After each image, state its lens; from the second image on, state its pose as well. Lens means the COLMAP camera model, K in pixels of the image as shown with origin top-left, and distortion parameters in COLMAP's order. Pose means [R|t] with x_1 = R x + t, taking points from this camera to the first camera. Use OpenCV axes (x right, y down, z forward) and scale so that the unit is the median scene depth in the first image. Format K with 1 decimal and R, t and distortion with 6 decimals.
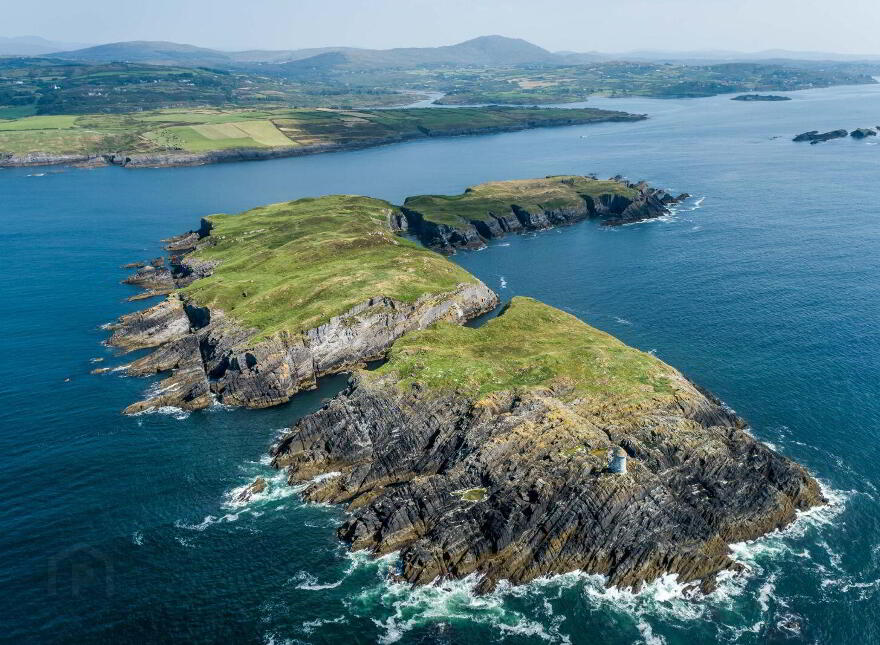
lens RADIAL K [[700.8, 0, 442.2], [0, 700.8, 319.4], [0, 0, 1]] dist [0.209739, -0.233515]
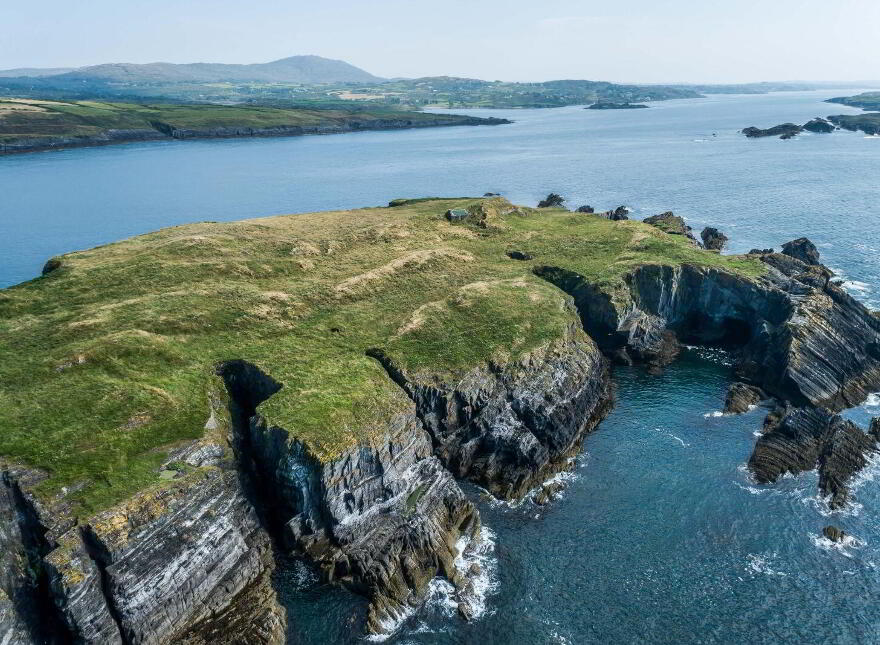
lens RADIAL K [[700.8, 0, 440.5], [0, 700.8, 319.0], [0, 0, 1]] dist [0.209739, -0.233515]
pose [[0.973905, -0.073831, 0.214610, 0.185876], [0.081912, 0.996218, -0.029000, -0.267428], [-0.211657, 0.045822, 0.976269, 1.334117]]
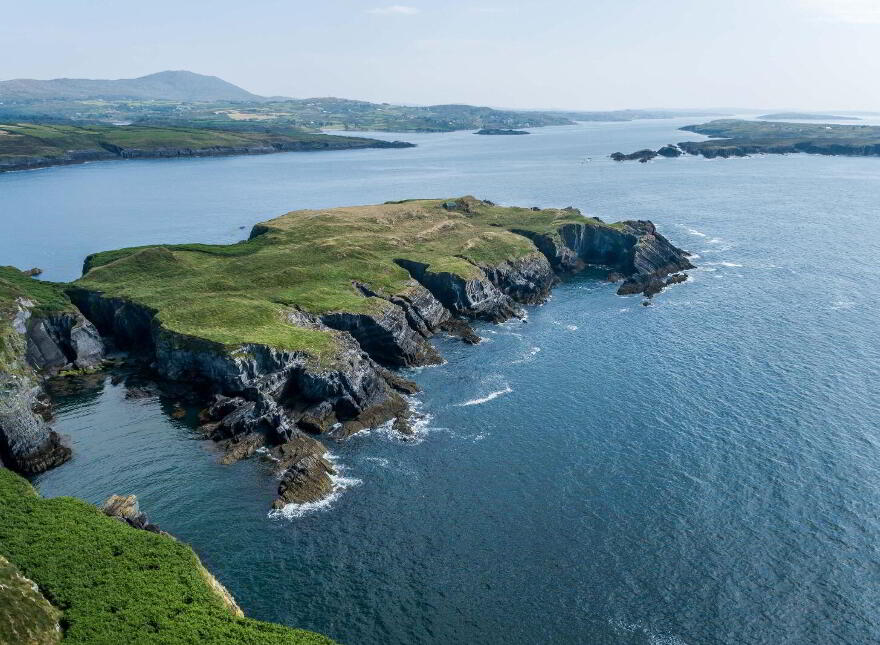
lens RADIAL K [[701.0, 0, 441.1], [0, 701.0, 374.5], [0, 0, 1]] dist [0.197810, -0.200203]
pose [[0.925156, -0.126481, 0.357896, -0.042485], [0.124575, 0.991801, 0.028482, -0.174912], [-0.358564, 0.018235, 0.933327, 1.024677]]
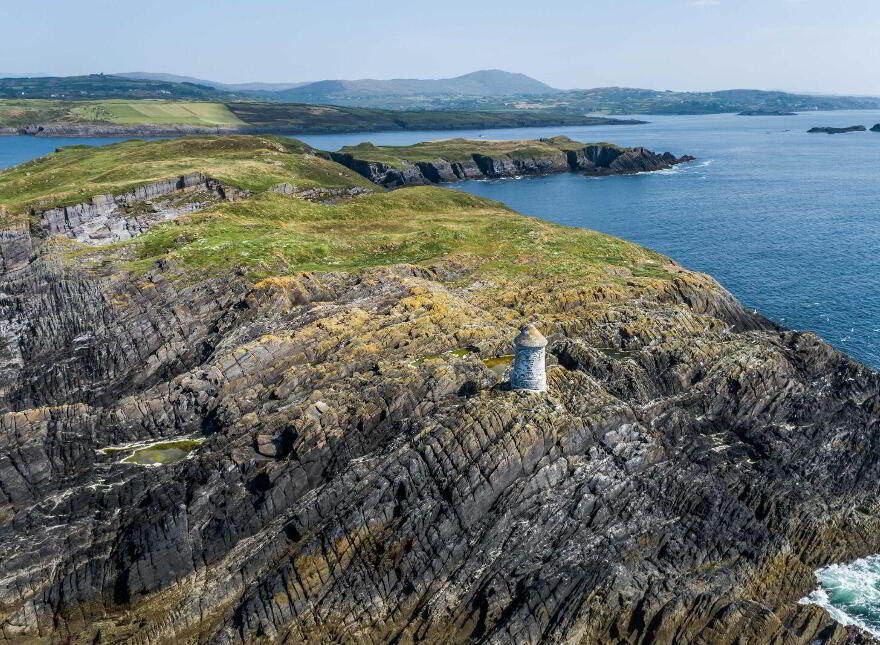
lens RADIAL K [[700.8, 0, 442.1], [0, 700.8, 324.9], [0, 0, 1]] dist [0.209739, -0.233515]
pose [[0.999969, 0.006217, -0.004789, 0.112754], [-0.006426, 0.998973, -0.044860, 0.109732], [0.004505, 0.044889, 0.998982, 0.339727]]
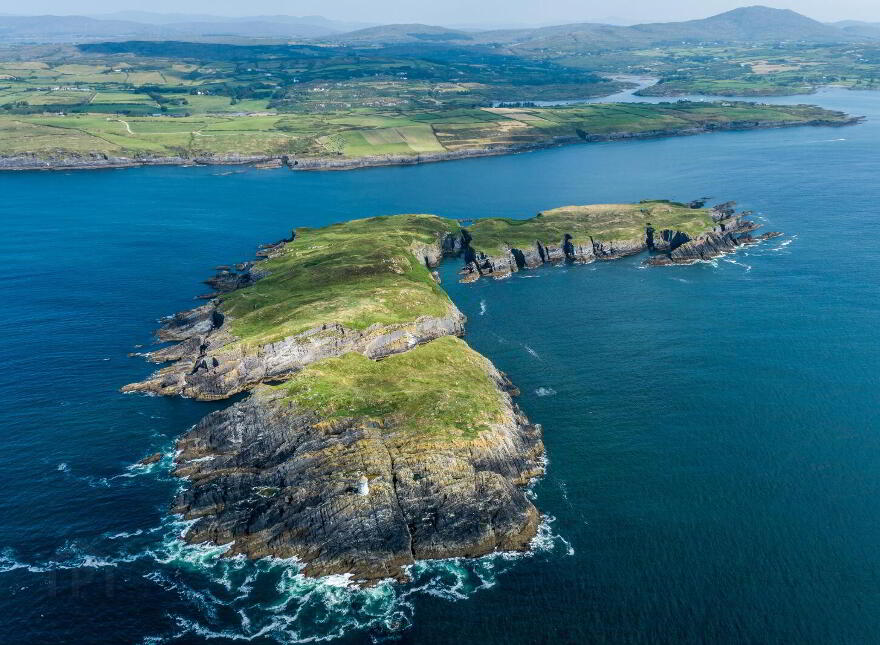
lens RADIAL K [[700.8, 0, 442.1], [0, 700.8, 322.0], [0, 0, 1]] dist [0.209739, -0.233515]
pose [[0.946270, 0.119608, -0.300443, 0.422998], [-0.108515, 0.992659, 0.053406, -0.109754], [0.304626, -0.017934, 0.952303, -0.126581]]
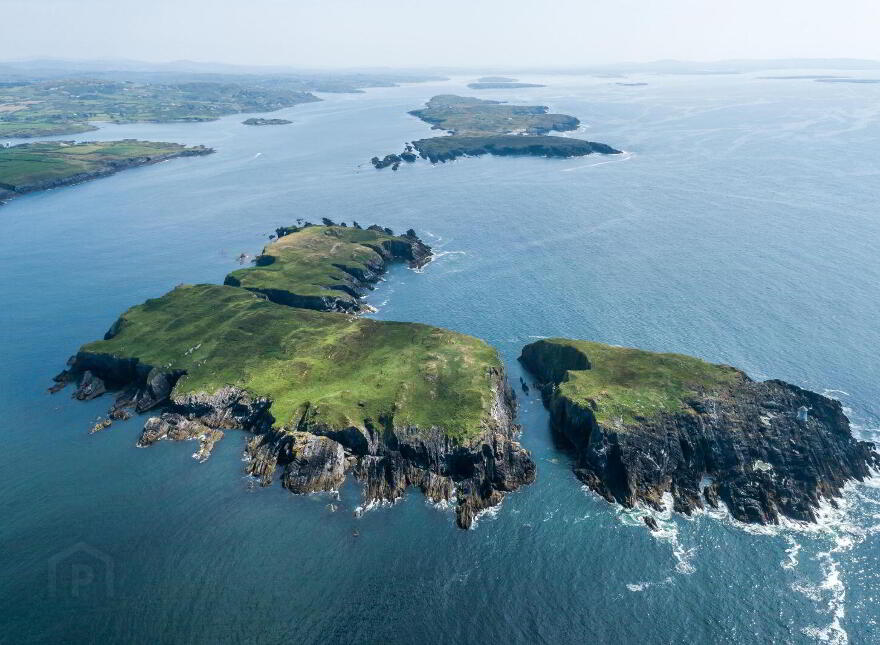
lens RADIAL K [[701.0, 0, 445.5], [0, 701.0, 330.9], [0, 0, 1]] dist [0.197810, -0.200203]
pose [[0.734934, -0.247379, 0.631408, -0.785441], [0.244457, 0.965133, 0.093591, -0.199722], [-0.632545, 0.085569, 0.769782, 0.109774]]
